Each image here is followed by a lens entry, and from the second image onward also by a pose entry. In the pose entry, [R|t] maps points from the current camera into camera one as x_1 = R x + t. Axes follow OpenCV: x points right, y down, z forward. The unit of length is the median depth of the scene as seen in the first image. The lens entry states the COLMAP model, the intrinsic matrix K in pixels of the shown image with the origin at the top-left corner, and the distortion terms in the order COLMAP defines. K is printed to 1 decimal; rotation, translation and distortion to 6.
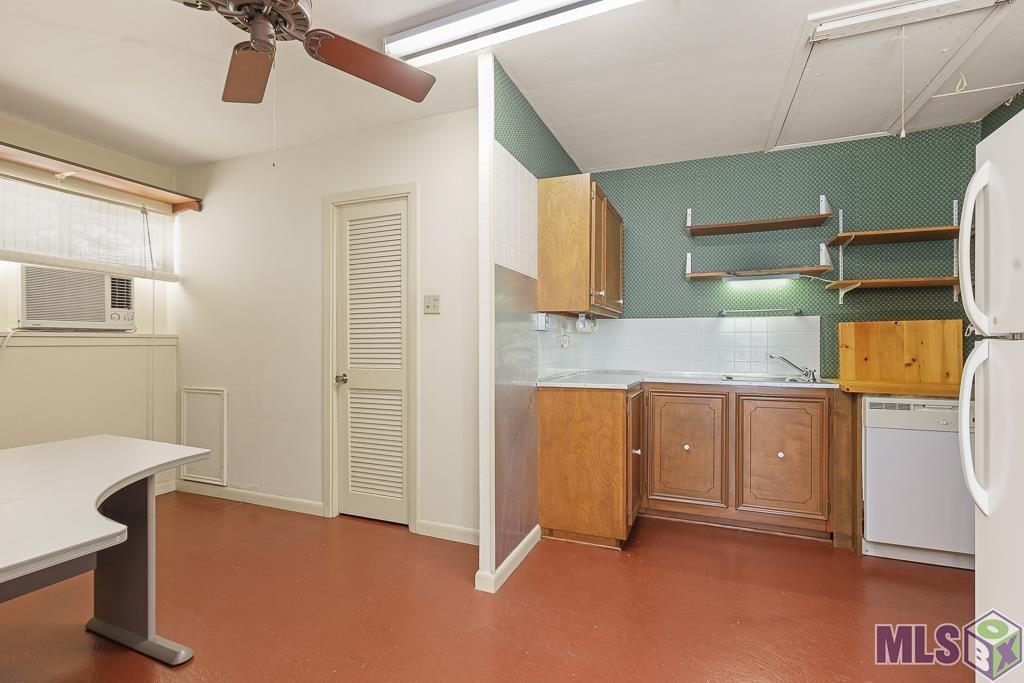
lens RADIAL K [[471.0, 0, 524.8], [0, 471.0, 346.9], [0, 0, 1]] dist [-0.005471, 0.002412]
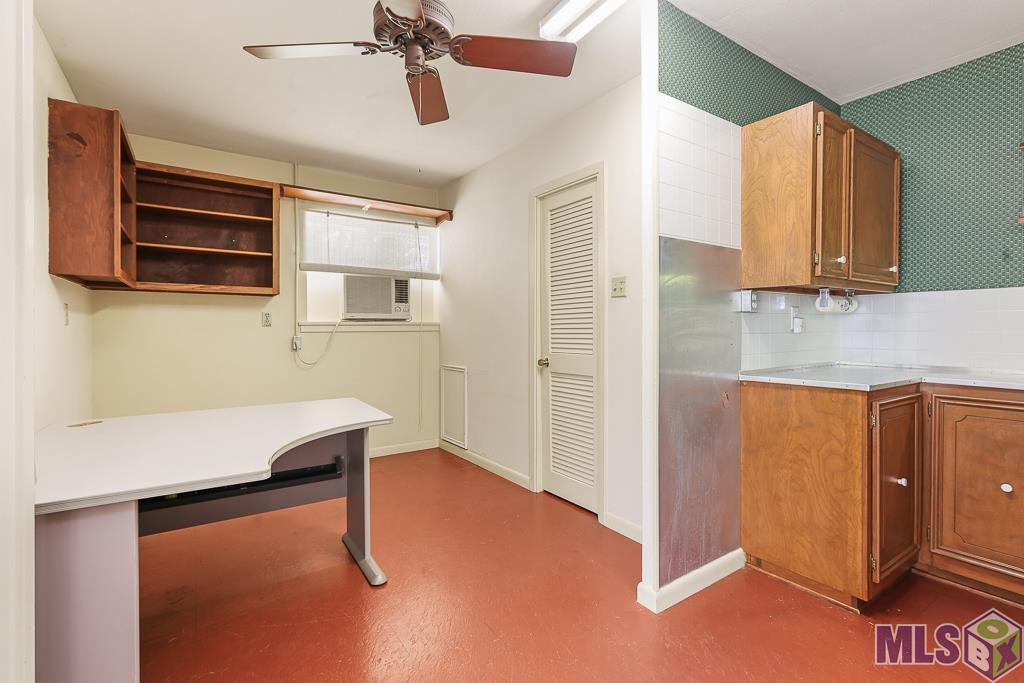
lens RADIAL K [[471.0, 0, 512.6], [0, 471.0, 336.7], [0, 0, 1]] dist [-0.005471, 0.002412]
pose [[0.828230, 0.005302, -0.560363, 0.155043], [-0.000811, 0.999966, 0.008264, 0.001514], [0.560387, -0.006390, 0.828206, 0.099037]]
